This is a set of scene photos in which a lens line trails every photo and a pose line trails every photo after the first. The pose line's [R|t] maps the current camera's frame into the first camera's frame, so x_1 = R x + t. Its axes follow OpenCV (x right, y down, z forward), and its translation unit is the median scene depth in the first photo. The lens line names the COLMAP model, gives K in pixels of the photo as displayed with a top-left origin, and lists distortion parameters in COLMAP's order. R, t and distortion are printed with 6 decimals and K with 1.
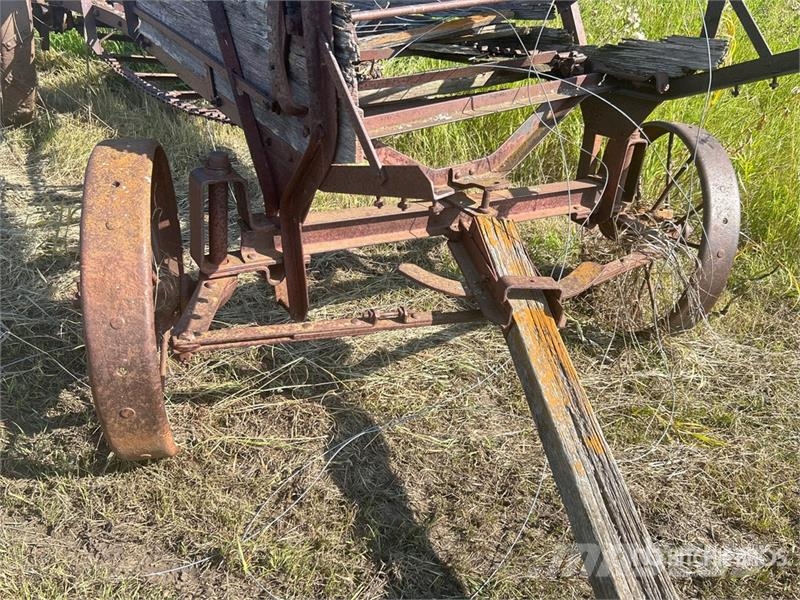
lens RADIAL K [[689.4, 0, 396.2], [0, 689.4, 294.6], [0, 0, 1]] dist [0.054818, -0.073617]
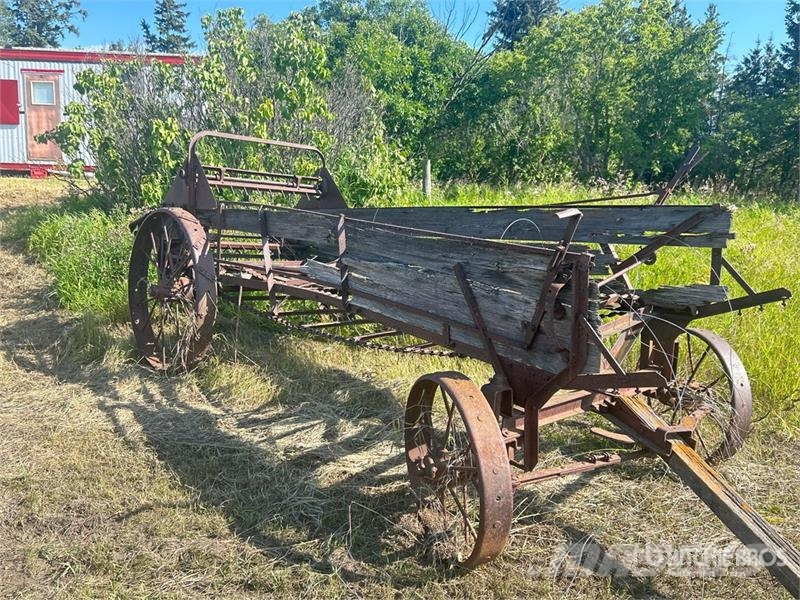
lens RADIAL K [[689.4, 0, 404.0], [0, 689.4, 298.1], [0, 0, 1]] dist [0.054818, -0.073617]
pose [[0.986118, -0.086980, 0.141442, -0.548516], [0.122650, 0.955760, -0.267357, 0.040948], [-0.111930, 0.280994, 0.953160, -0.557828]]
